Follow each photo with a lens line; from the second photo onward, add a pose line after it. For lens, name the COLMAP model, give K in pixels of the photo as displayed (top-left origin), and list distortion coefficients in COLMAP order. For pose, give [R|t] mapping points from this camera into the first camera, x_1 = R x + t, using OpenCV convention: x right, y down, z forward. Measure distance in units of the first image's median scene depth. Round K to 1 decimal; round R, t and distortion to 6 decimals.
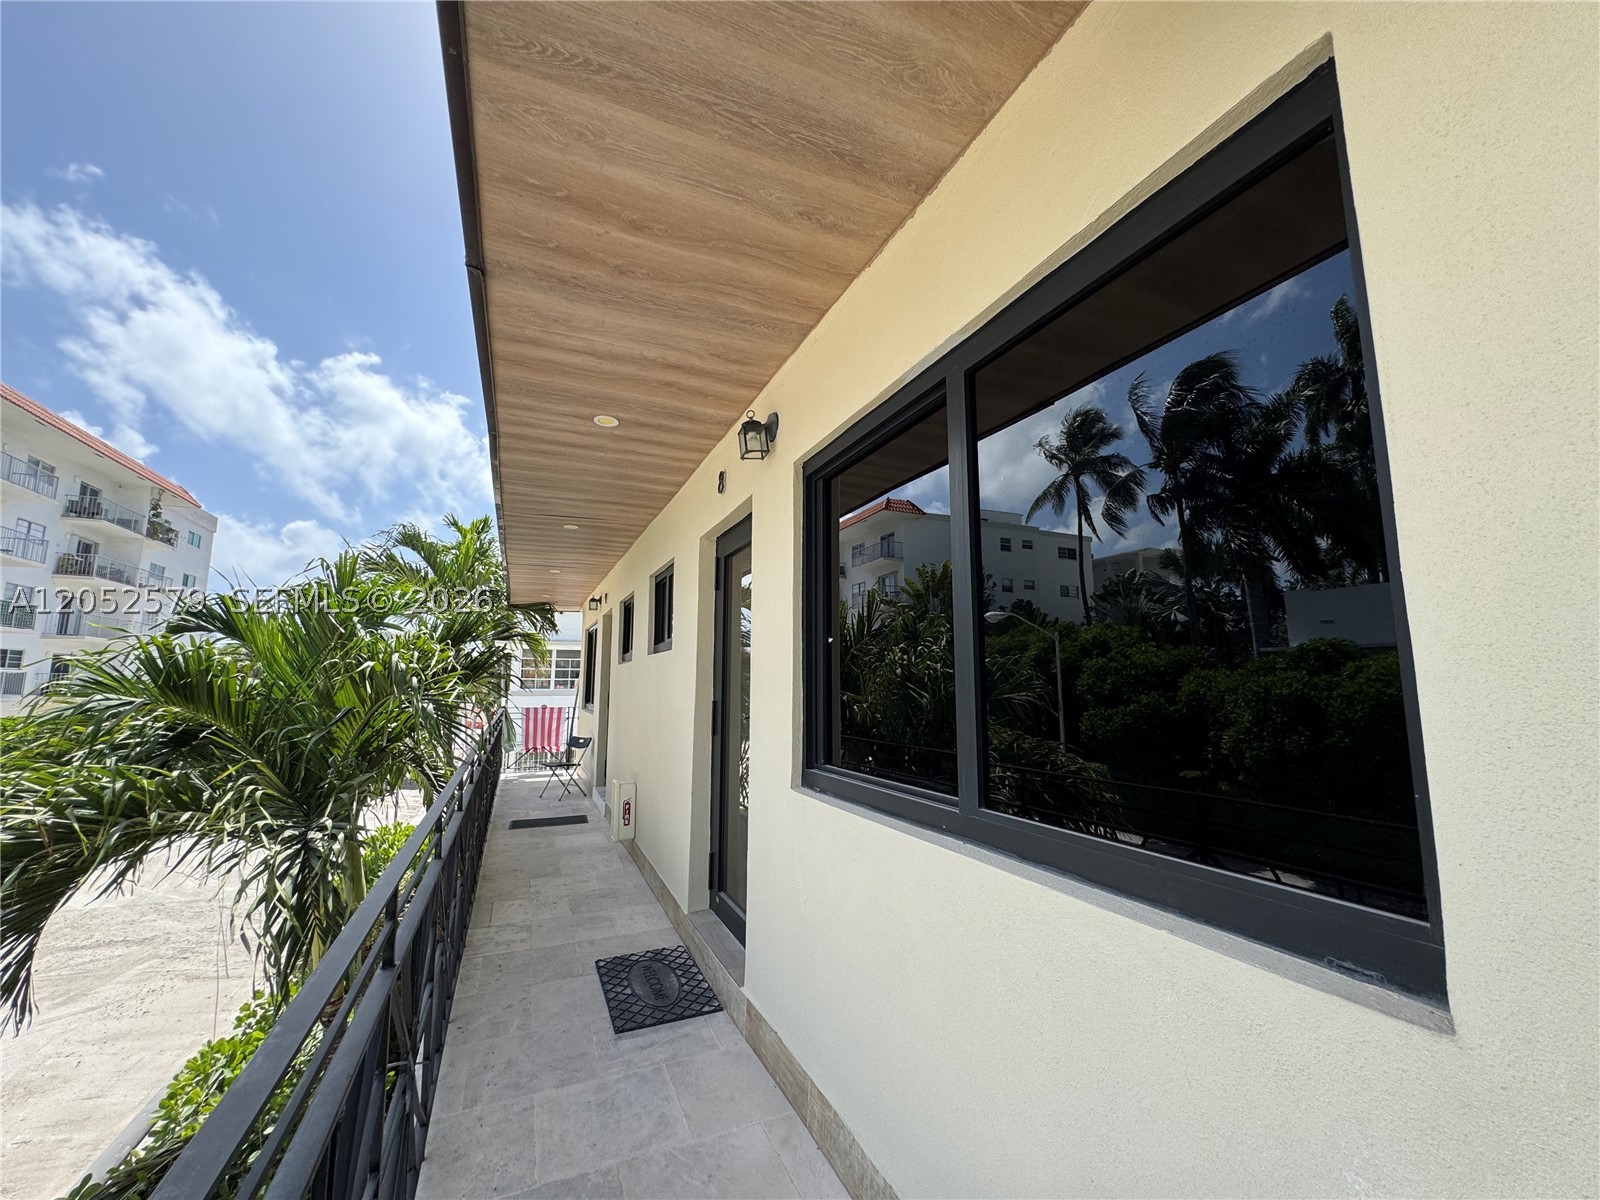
lens RADIAL K [[643.8, 0, 802.0], [0, 643.8, 601.0], [0, 0, 1]] dist [-0.003921, 0.000348]
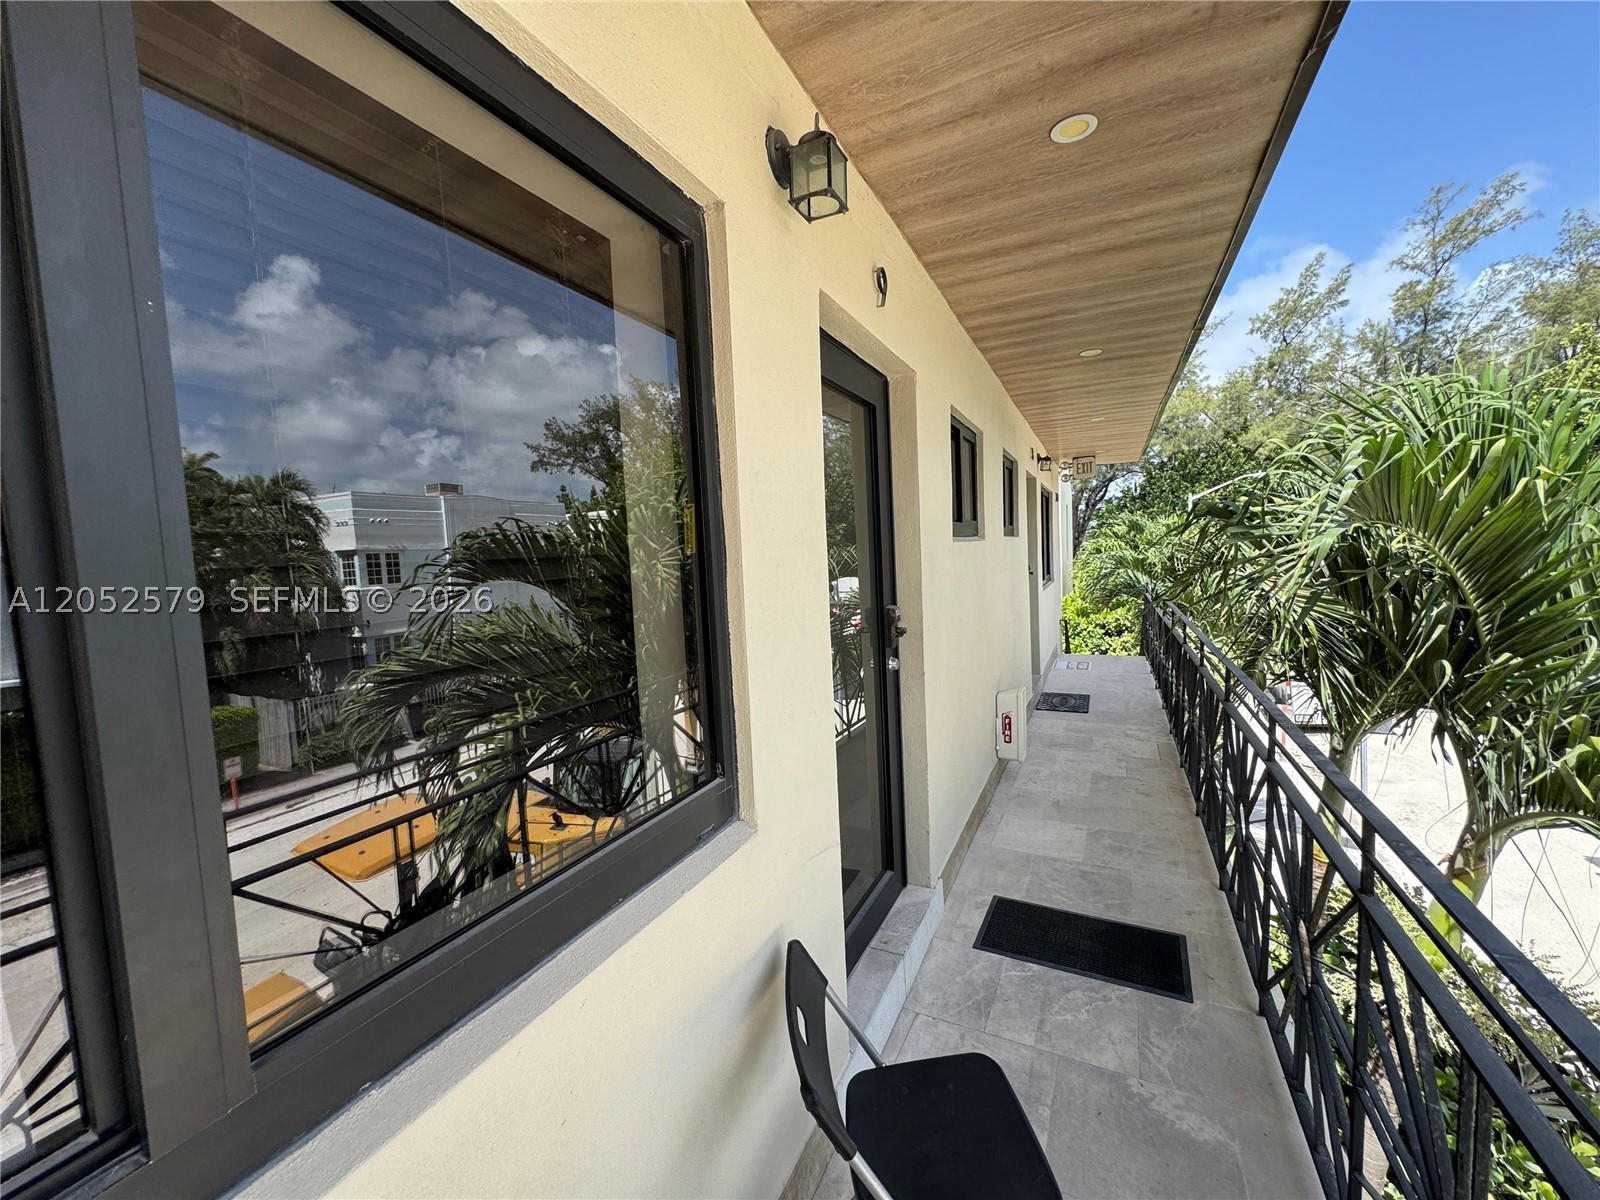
lens RADIAL K [[643.8, 0, 802.0], [0, 643.8, 601.0], [0, 0, 1]] dist [-0.003921, 0.000348]
pose [[-0.655451, -0.024300, 0.754847, -0.904765], [-0.051776, 0.998577, -0.012812, 0.244610], [-0.753461, -0.047481, -0.655776, 2.203281]]
